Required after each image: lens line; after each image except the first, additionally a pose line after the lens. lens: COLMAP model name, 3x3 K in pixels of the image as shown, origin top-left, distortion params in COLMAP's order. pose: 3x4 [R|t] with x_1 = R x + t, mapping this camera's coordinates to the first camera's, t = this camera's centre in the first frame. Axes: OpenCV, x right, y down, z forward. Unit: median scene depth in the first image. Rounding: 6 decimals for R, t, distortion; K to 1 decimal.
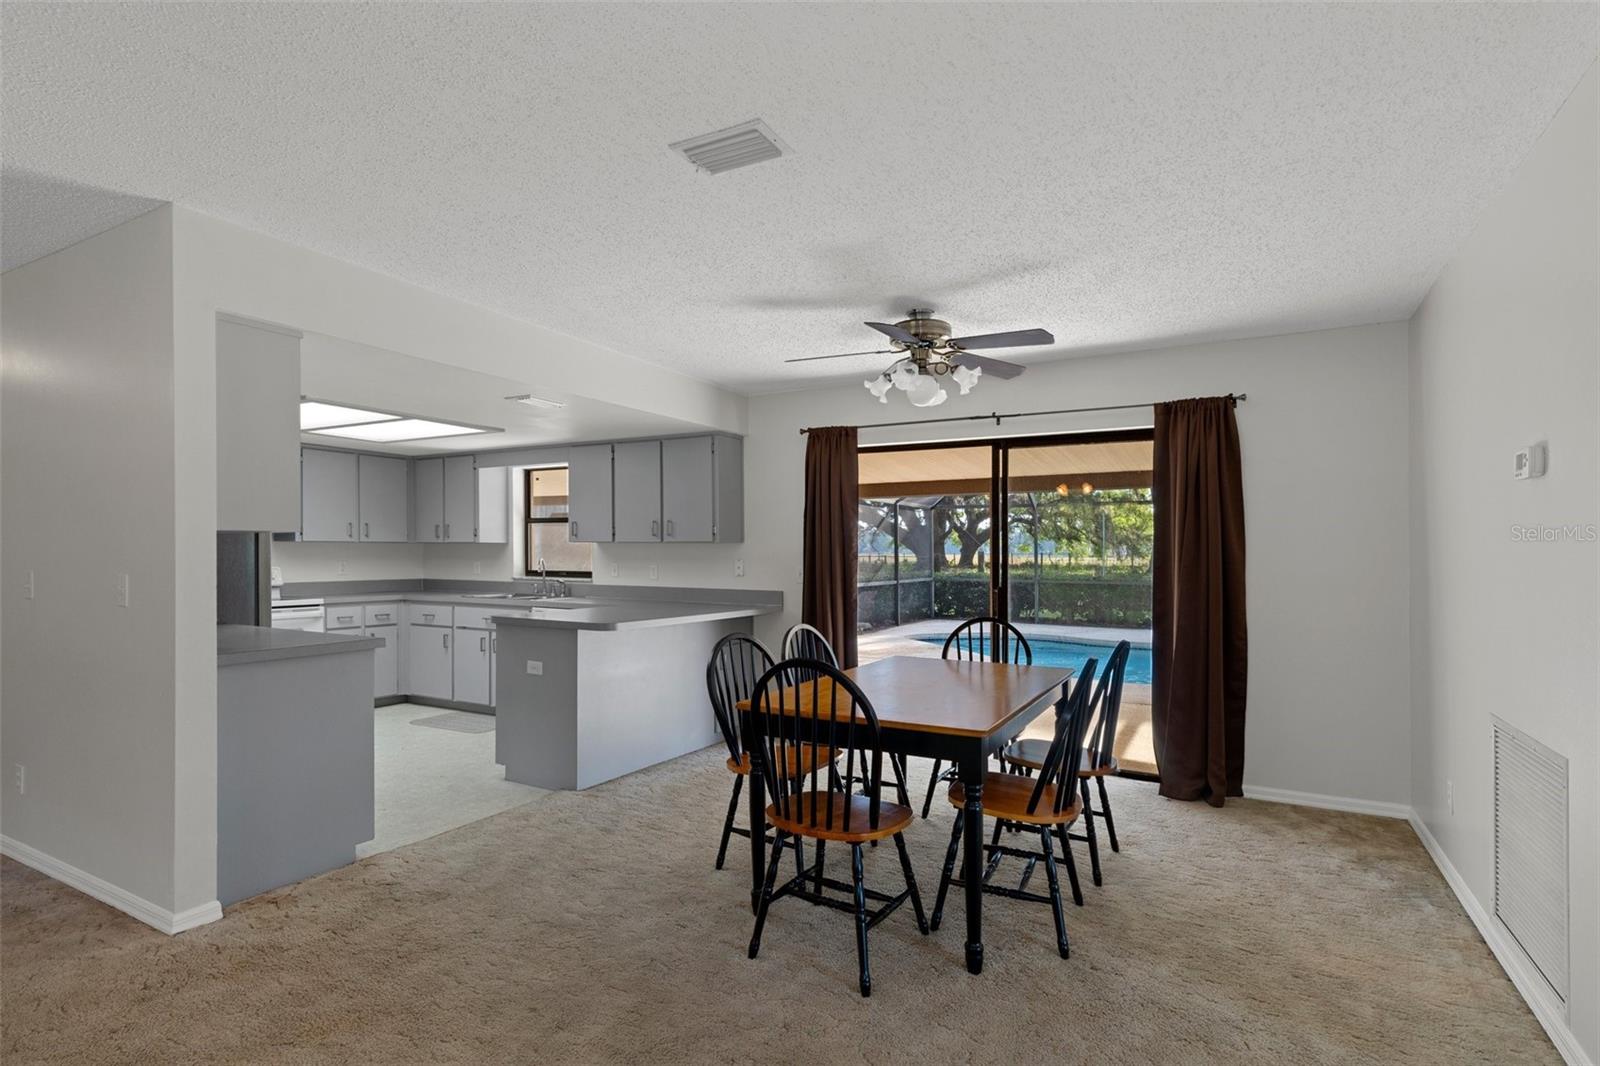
lens RADIAL K [[780.5, 0, 799.8], [0, 780.5, 565.9], [0, 0, 1]] dist [0.002797, 0.000320]
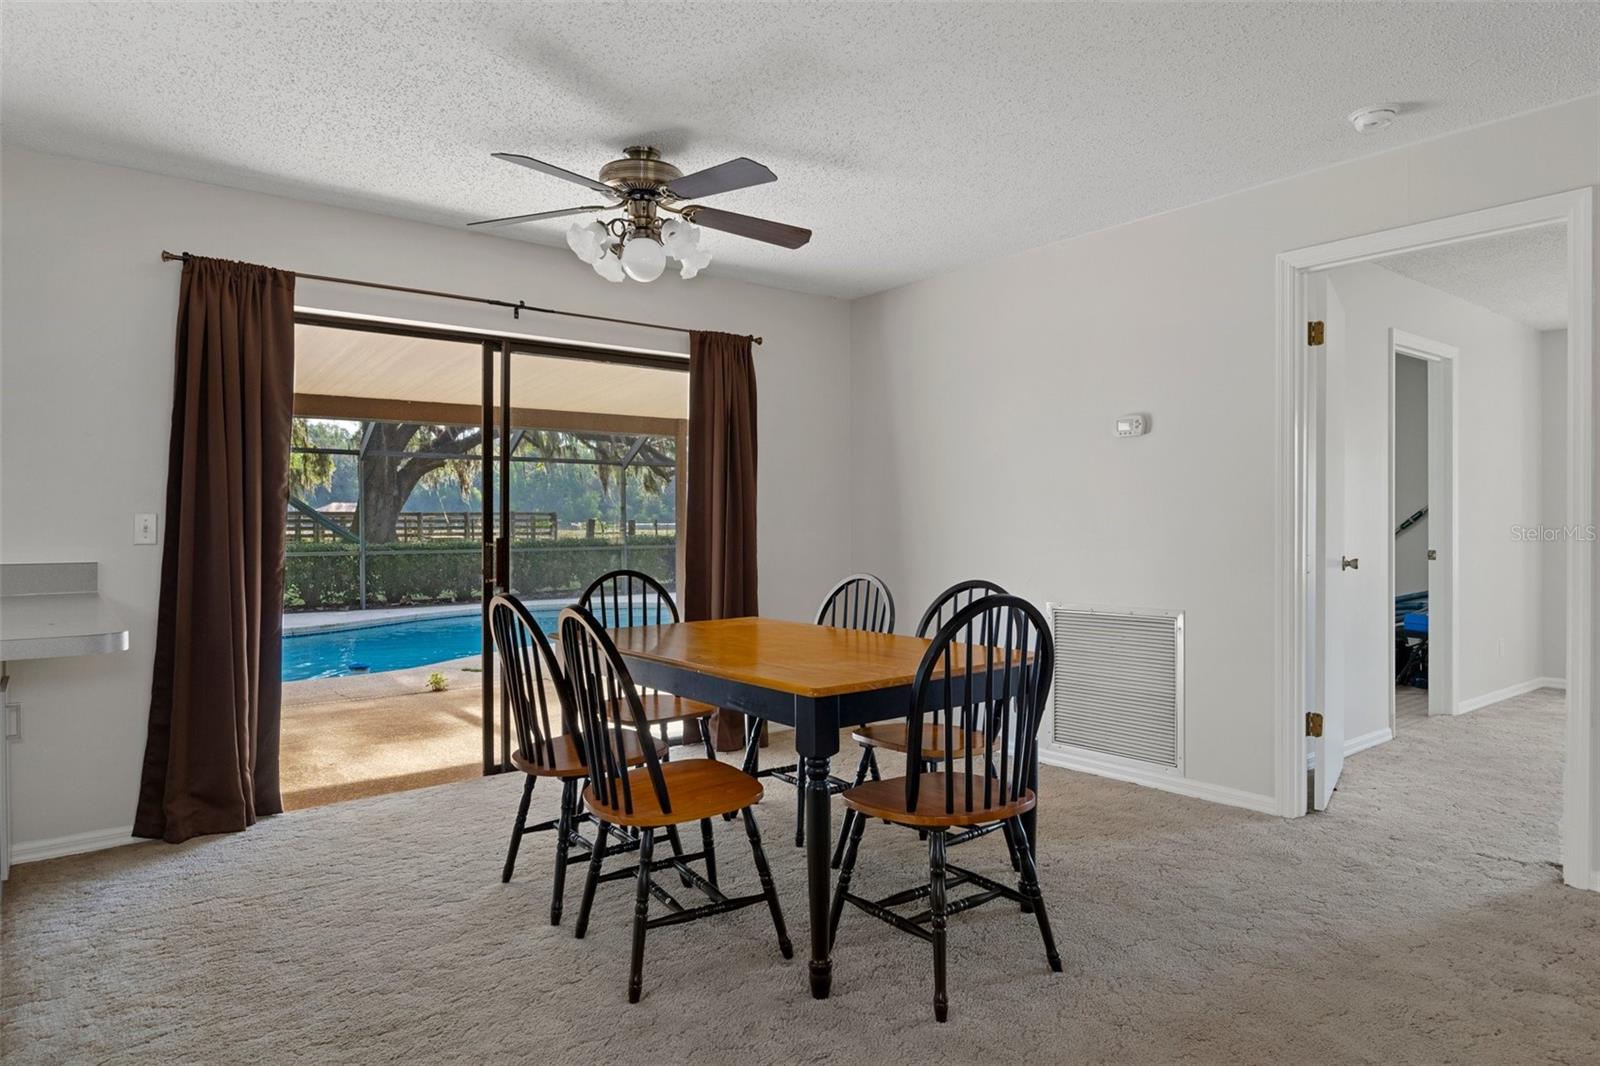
lens RADIAL K [[953.7, 0, 800.0], [0, 953.7, 533.0], [0, 0, 1]] dist [-0.016532, 0.000176]
pose [[0.386274, -0.016177, 0.922242, -0.533552], [0.023967, 0.999685, 0.007497, 0.024907], [-0.922073, 0.019208, 0.386540, 0.454546]]
